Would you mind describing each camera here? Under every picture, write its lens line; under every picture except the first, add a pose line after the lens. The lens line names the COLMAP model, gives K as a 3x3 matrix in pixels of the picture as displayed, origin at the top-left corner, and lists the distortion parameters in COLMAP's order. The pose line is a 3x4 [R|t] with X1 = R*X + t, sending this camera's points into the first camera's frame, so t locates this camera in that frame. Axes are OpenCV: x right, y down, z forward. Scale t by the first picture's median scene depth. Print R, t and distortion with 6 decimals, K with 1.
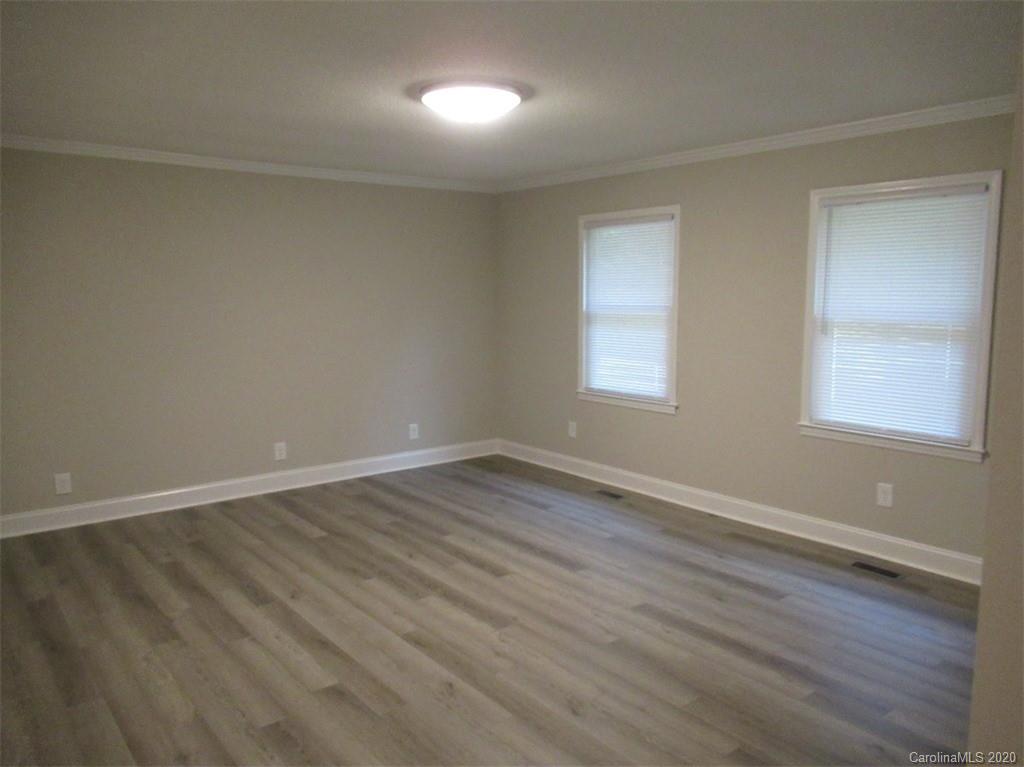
lens RADIAL K [[761.7, 0, 512.0], [0, 761.7, 383.5], [0, 0, 1]] dist [-0.000442, 0.003624]
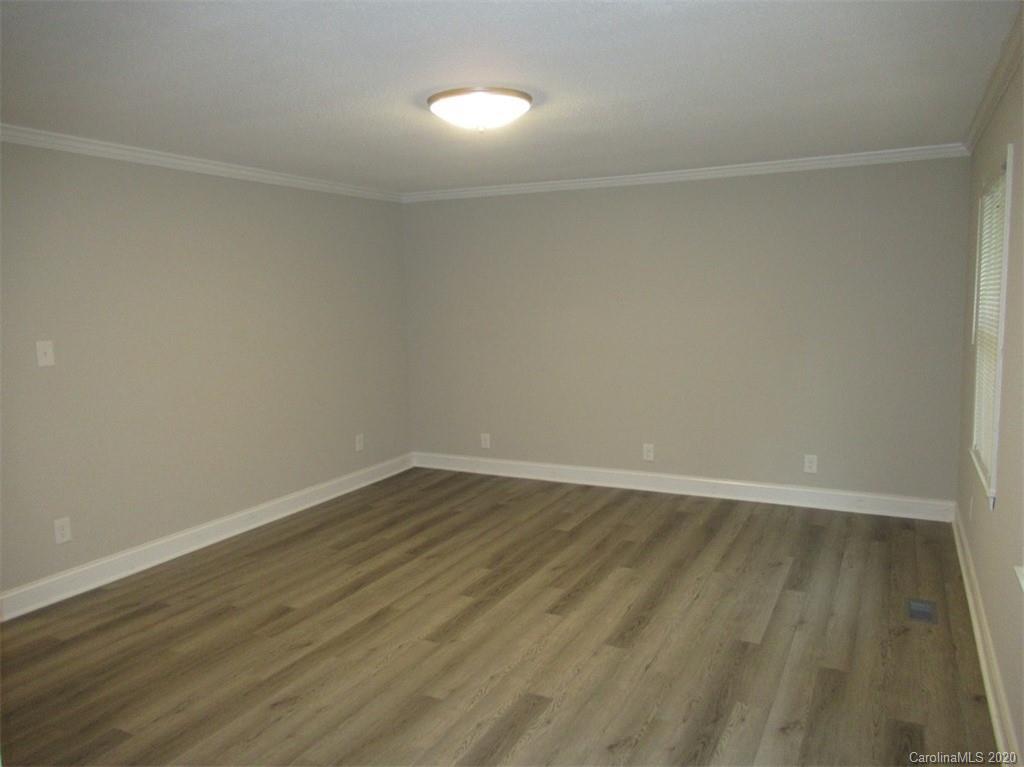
lens RADIAL K [[761.7, 0, 512.0], [0, 761.7, 383.5], [0, 0, 1]] dist [-0.000442, 0.003624]
pose [[0.416279, 0.102823, -0.903404, 0.767471], [-0.096855, 0.992946, 0.068385, -0.079435], [0.904064, 0.059032, 0.423302, 0.556945]]
